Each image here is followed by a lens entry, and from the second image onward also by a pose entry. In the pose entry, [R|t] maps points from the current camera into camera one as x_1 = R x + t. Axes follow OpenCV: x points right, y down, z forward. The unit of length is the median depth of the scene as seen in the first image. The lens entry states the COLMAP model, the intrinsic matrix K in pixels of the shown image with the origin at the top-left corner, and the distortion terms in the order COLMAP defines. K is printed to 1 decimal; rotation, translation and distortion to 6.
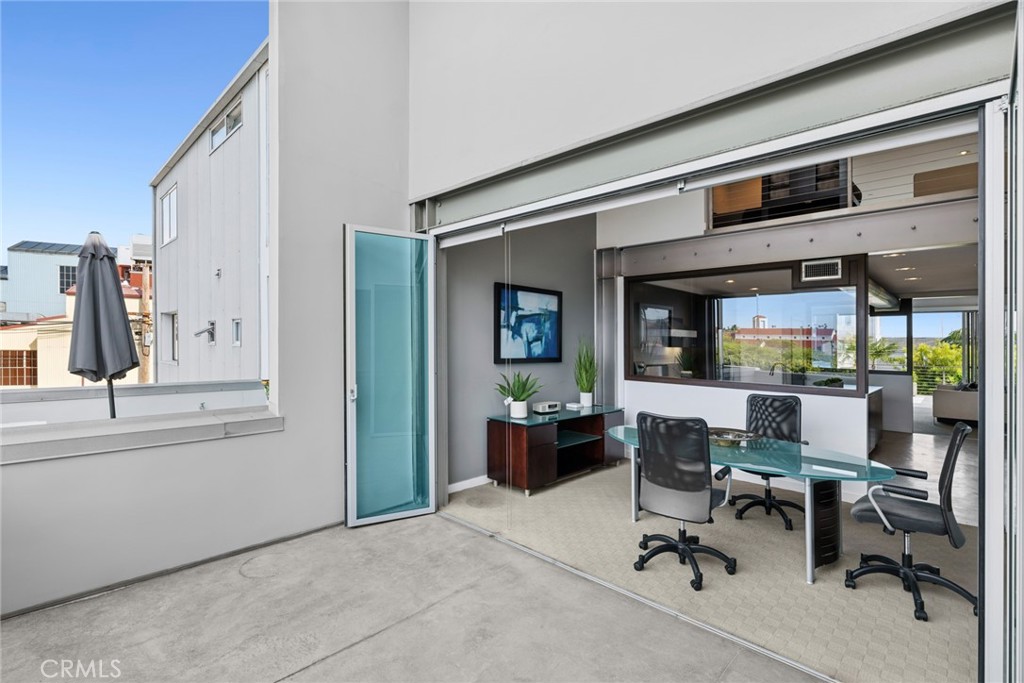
lens RADIAL K [[468.3, 0, 513.3], [0, 468.3, 350.7], [0, 0, 1]] dist [0.002488, -0.000342]
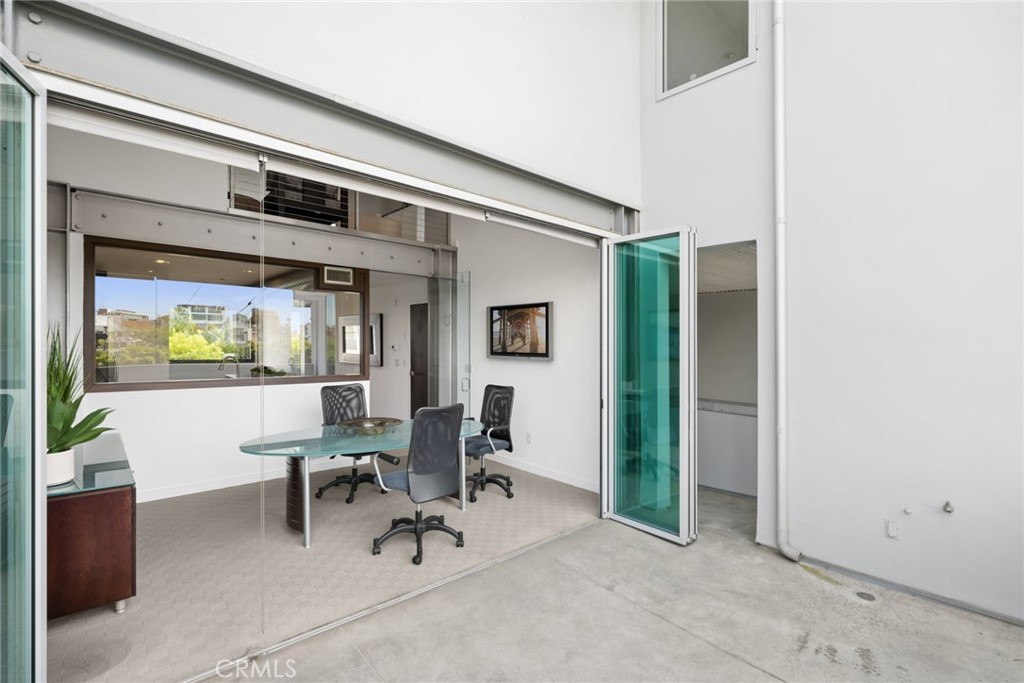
lens RADIAL K [[468.3, 0, 512.6], [0, 468.3, 332.5], [0, 0, 1]] dist [0.002488, -0.000342]
pose [[0.073559, 0.007234, 0.997265, -0.606637], [0.005889, 0.999953, -0.007688, -0.021576], [-0.997274, 0.006438, 0.073513, 0.588886]]
